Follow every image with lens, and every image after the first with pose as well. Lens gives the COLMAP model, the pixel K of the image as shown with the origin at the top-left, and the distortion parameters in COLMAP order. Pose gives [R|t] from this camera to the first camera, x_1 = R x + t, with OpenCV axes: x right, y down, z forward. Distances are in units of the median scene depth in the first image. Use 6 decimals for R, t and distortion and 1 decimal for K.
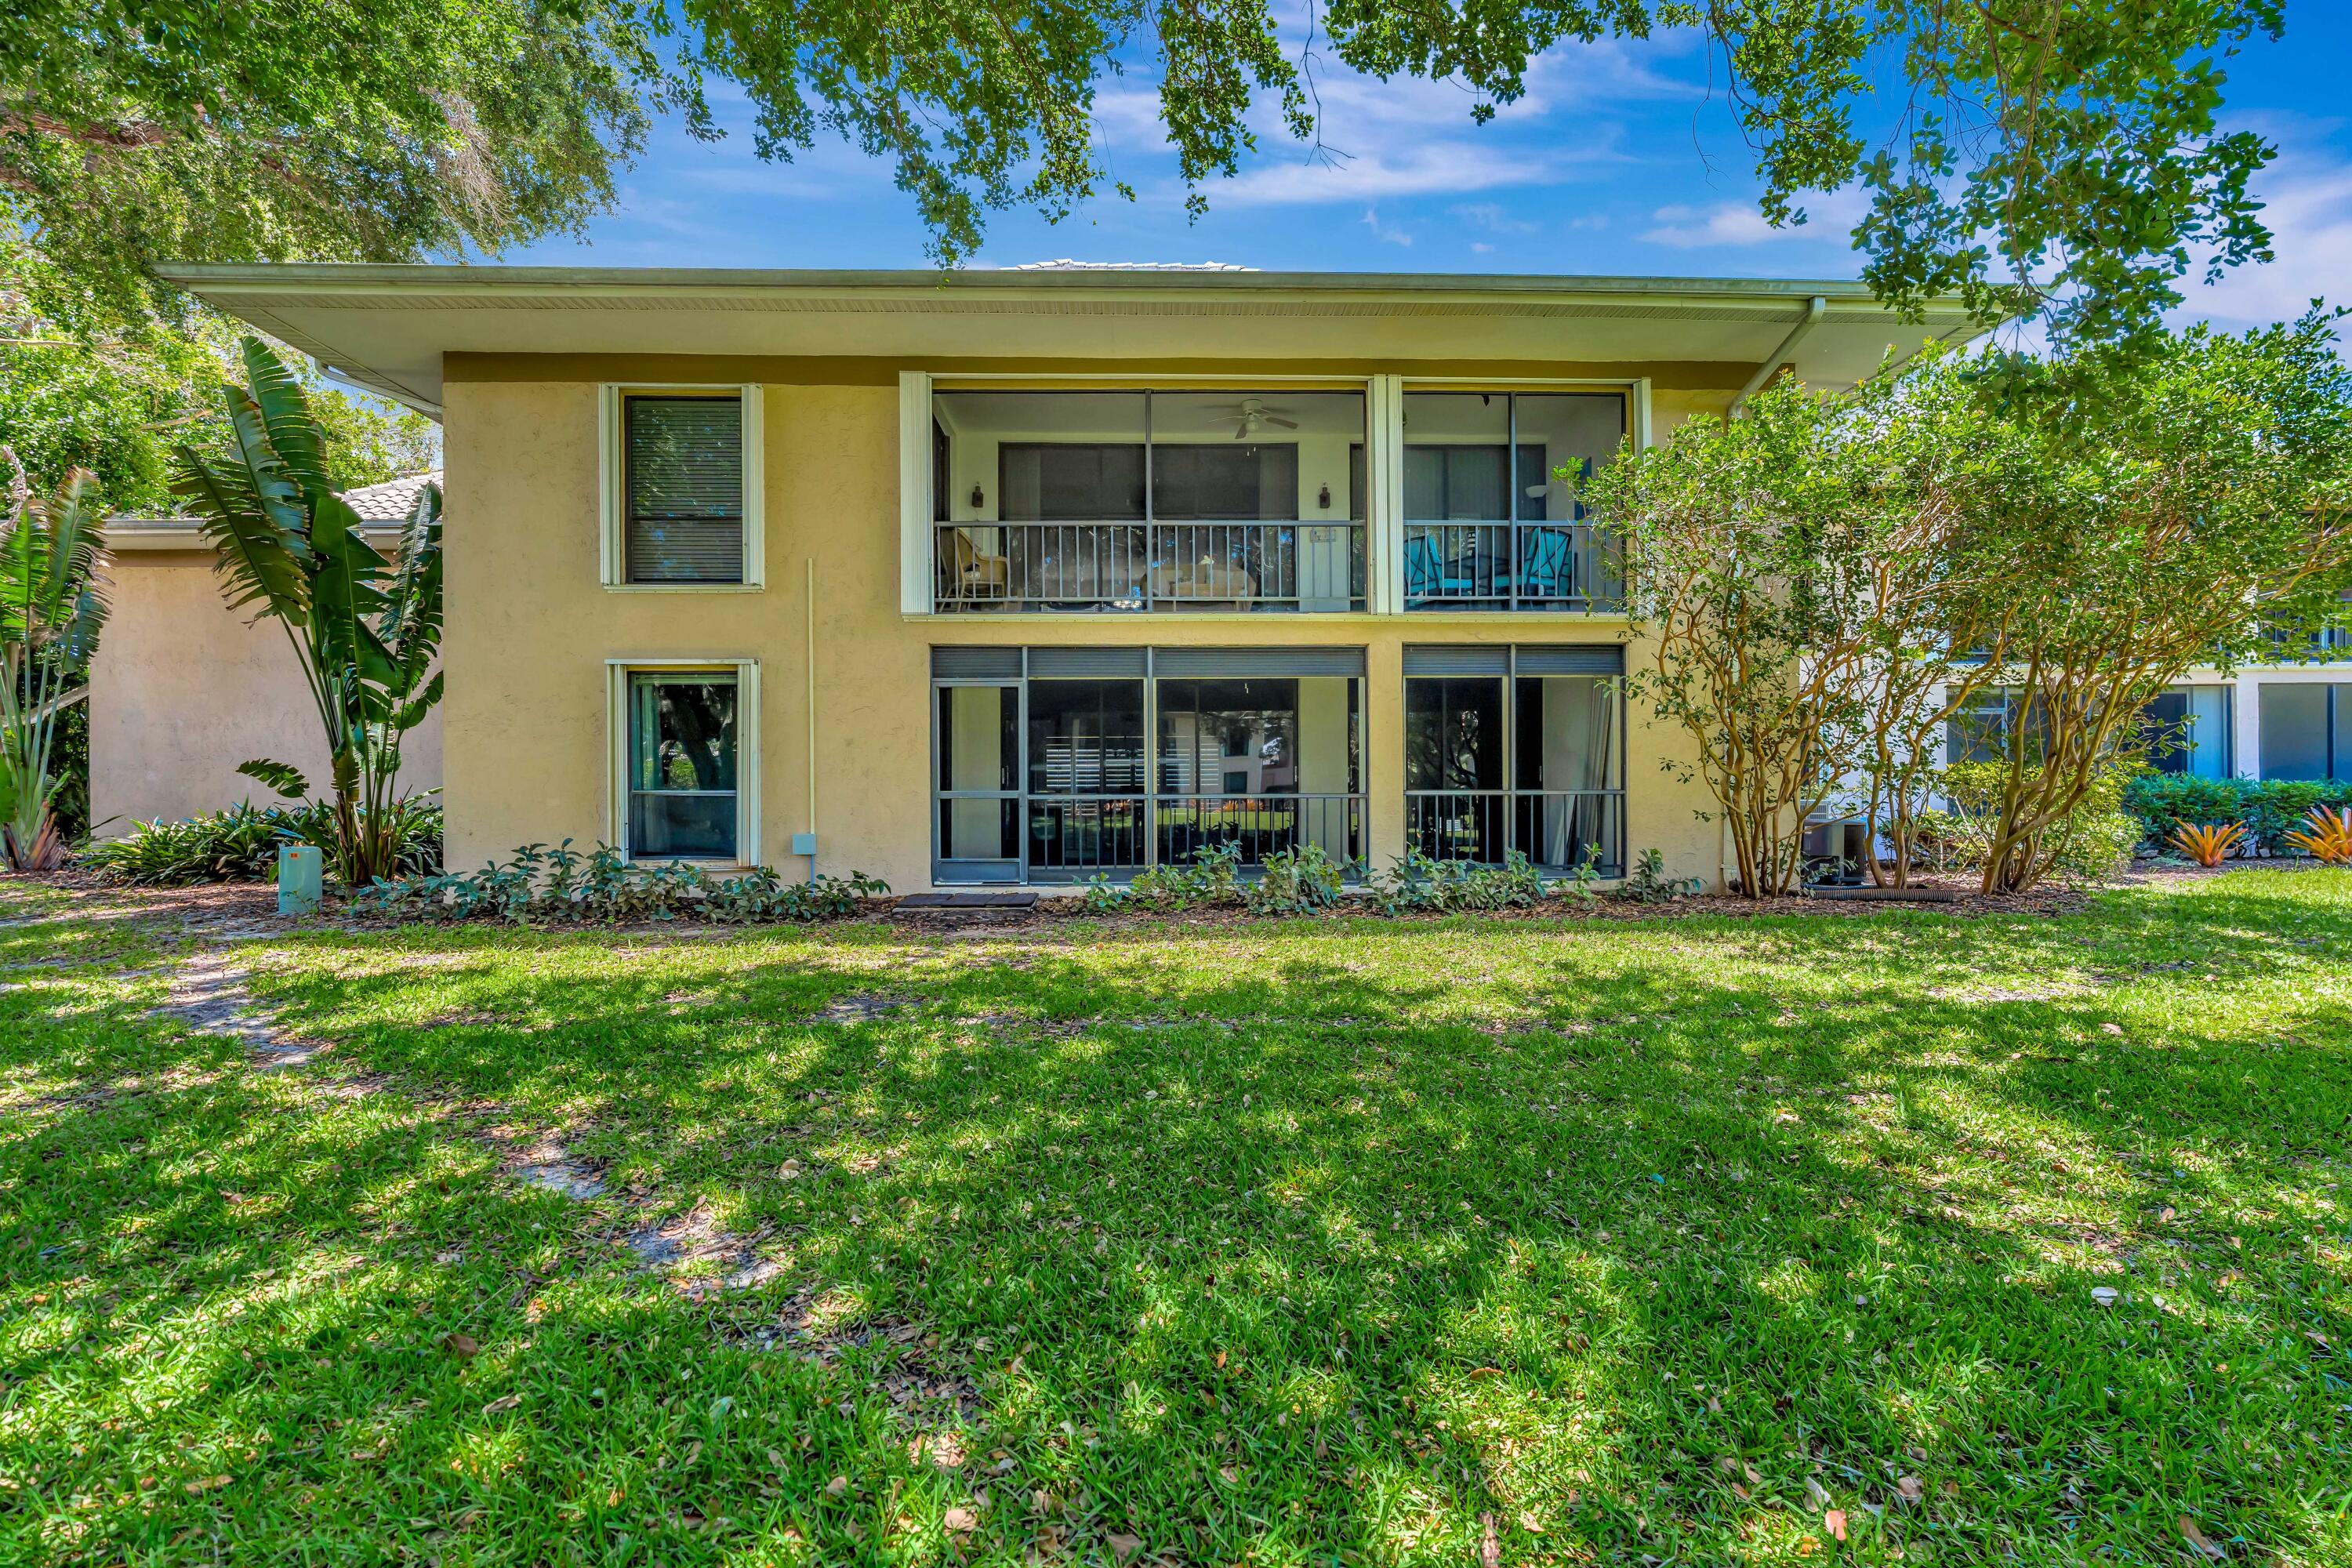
lens RADIAL K [[1034.5, 0, 1174.9], [0, 1034.5, 785.0], [0, 0, 1]] dist [-0.007279, 0.000272]
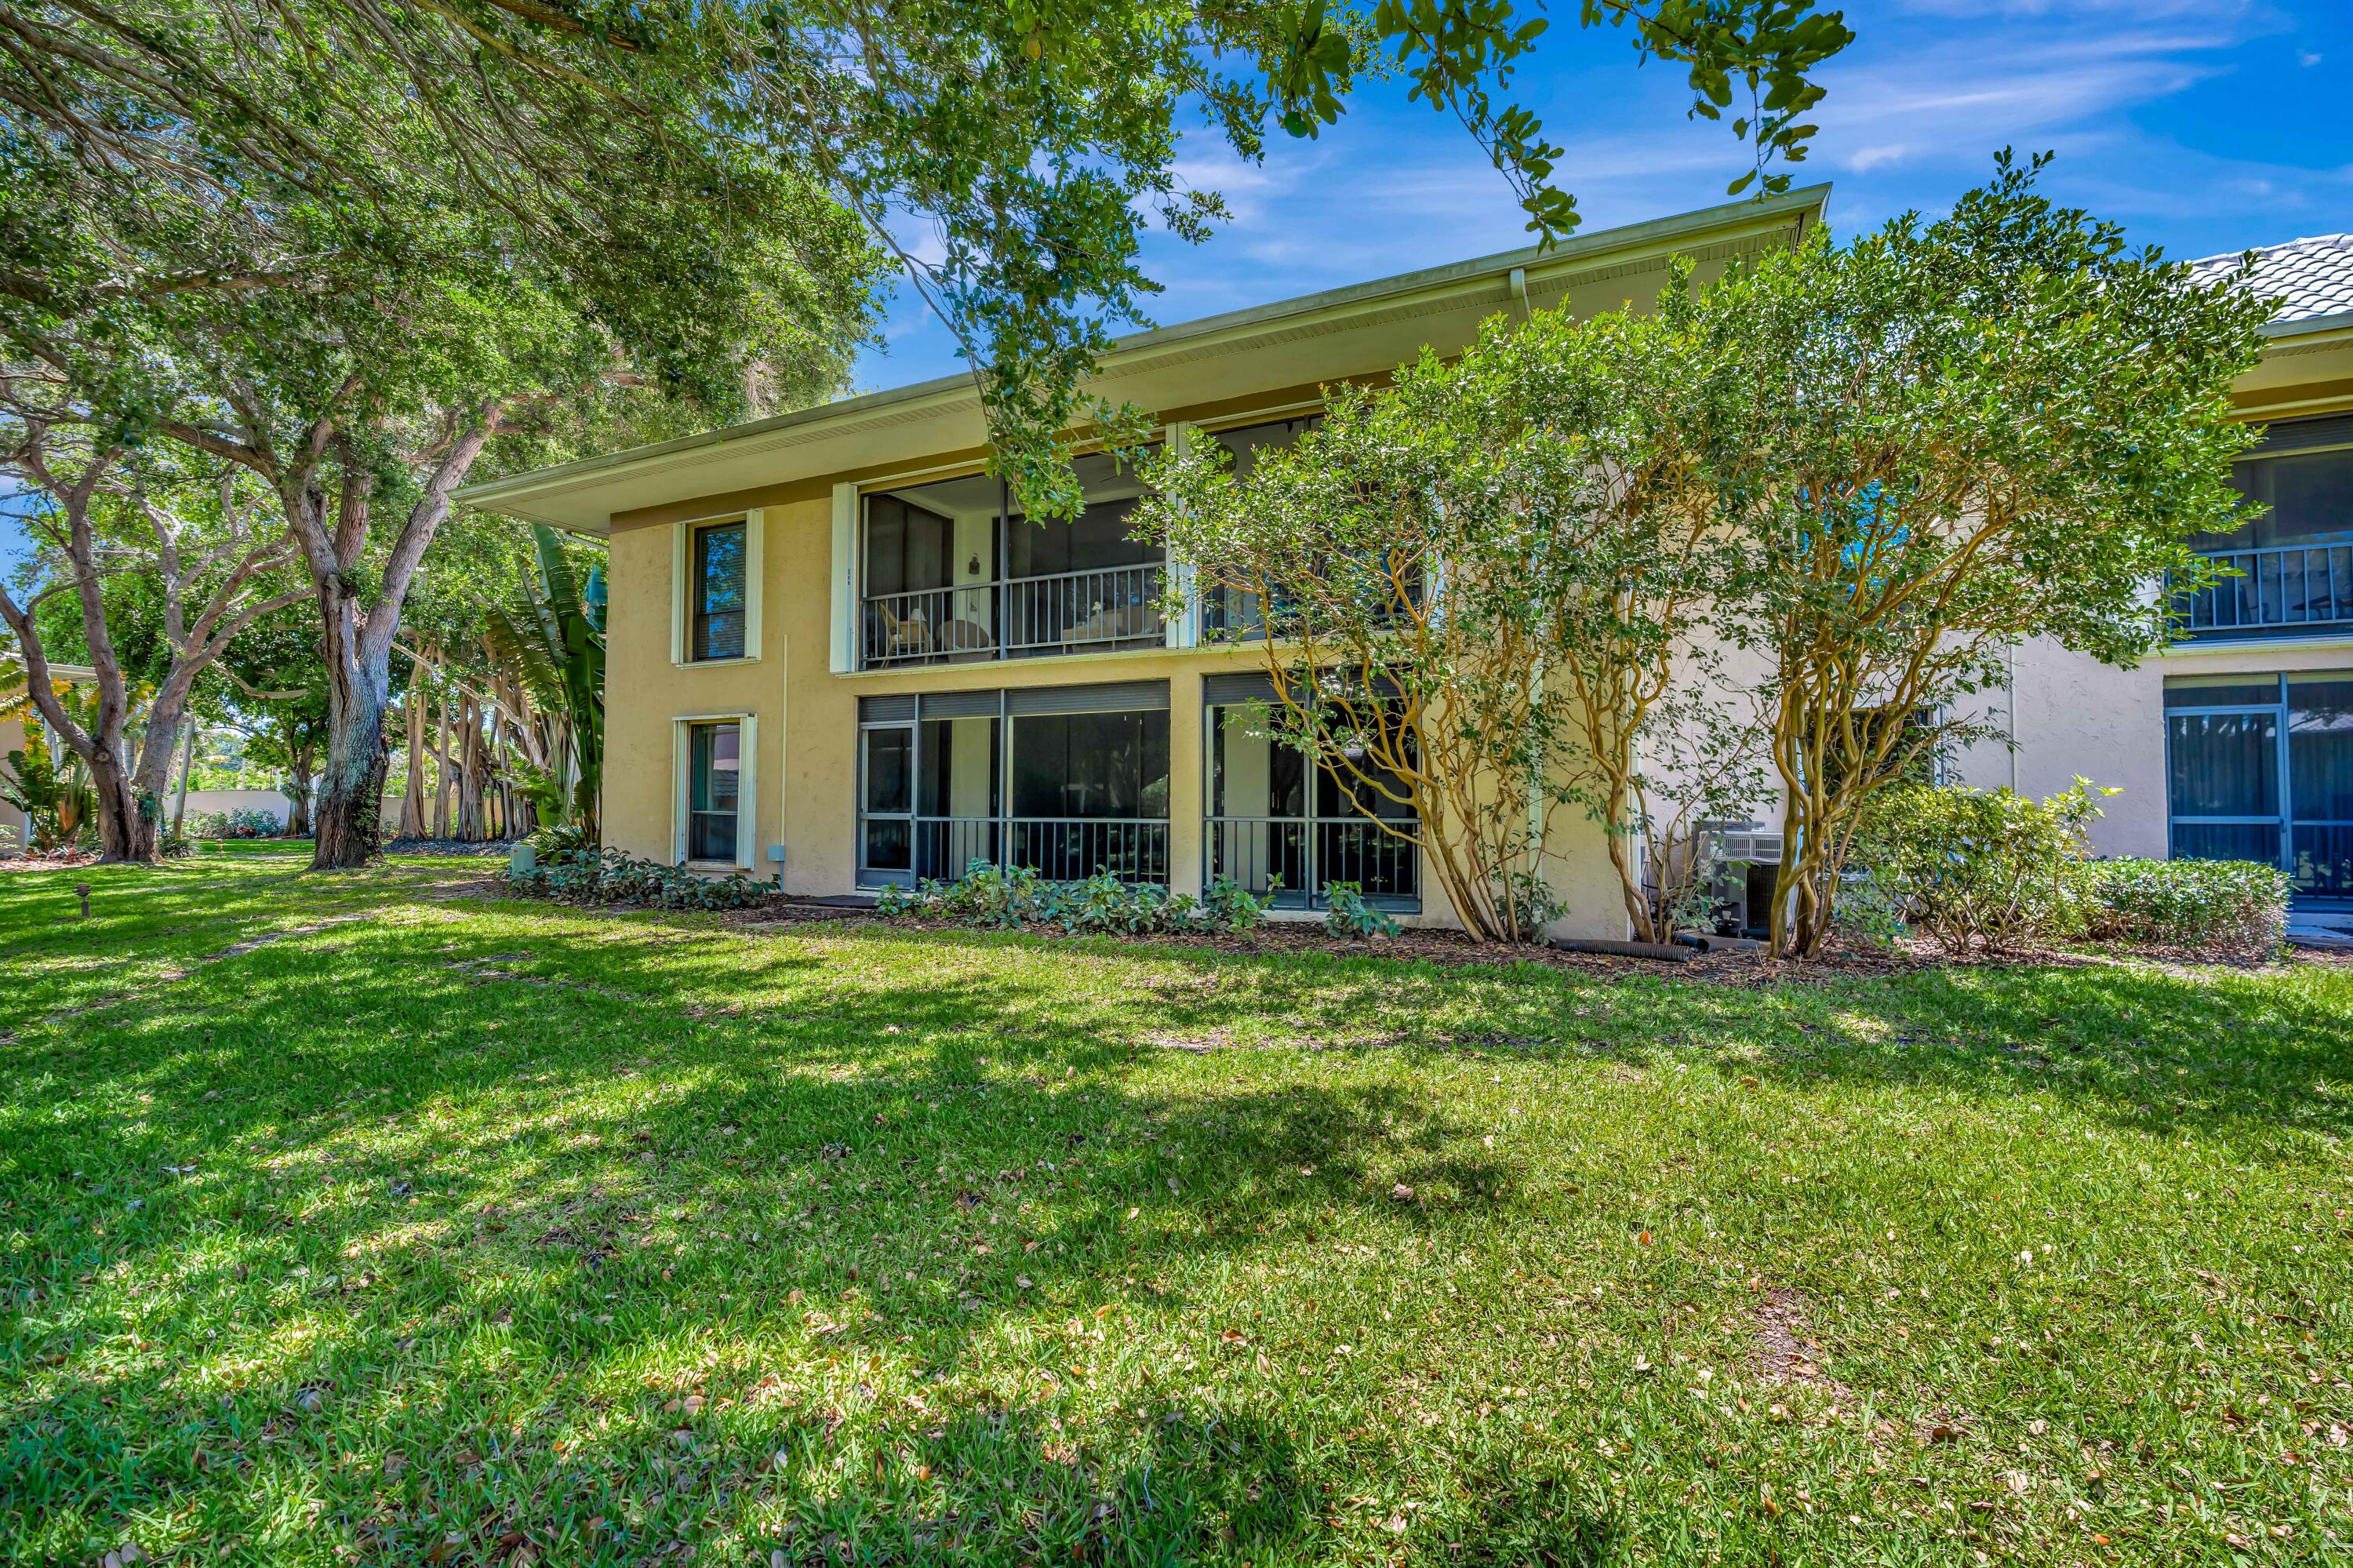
lens RADIAL K [[1035.0, 0, 1103.8], [0, 1035.0, 769.5], [0, 0, 1]] dist [-0.007279, 0.000272]
pose [[0.883425, -0.010718, -0.468450, 0.620333], [-0.005536, 0.999430, -0.033307, -0.006424], [0.468540, 0.032017, 0.882862, 0.035547]]
